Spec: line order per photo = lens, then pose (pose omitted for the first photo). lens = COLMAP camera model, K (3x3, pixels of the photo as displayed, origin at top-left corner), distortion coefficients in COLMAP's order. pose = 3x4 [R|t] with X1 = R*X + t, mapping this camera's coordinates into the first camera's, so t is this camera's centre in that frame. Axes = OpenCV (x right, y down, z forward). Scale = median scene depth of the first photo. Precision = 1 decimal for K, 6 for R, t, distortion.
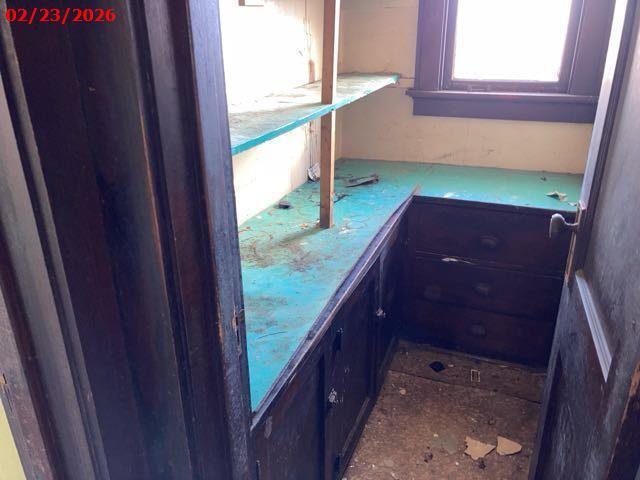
lens RADIAL K [[524.5, 0, 319.8], [0, 524.5, 239.6], [0, 0, 1]] dist [0.044205, -0.045669]
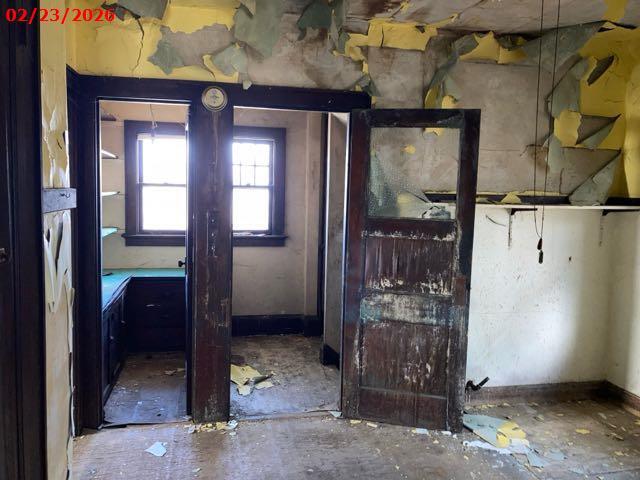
lens RADIAL K [[524.5, 0, 319.7], [0, 524.5, 240.4], [0, 0, 1]] dist [0.044205, -0.045669]
pose [[0.836157, -0.015939, 0.548258, -0.351065], [0.178959, 0.952804, -0.245233, 0.424882], [-0.518473, 0.303169, 0.799546, -1.170594]]
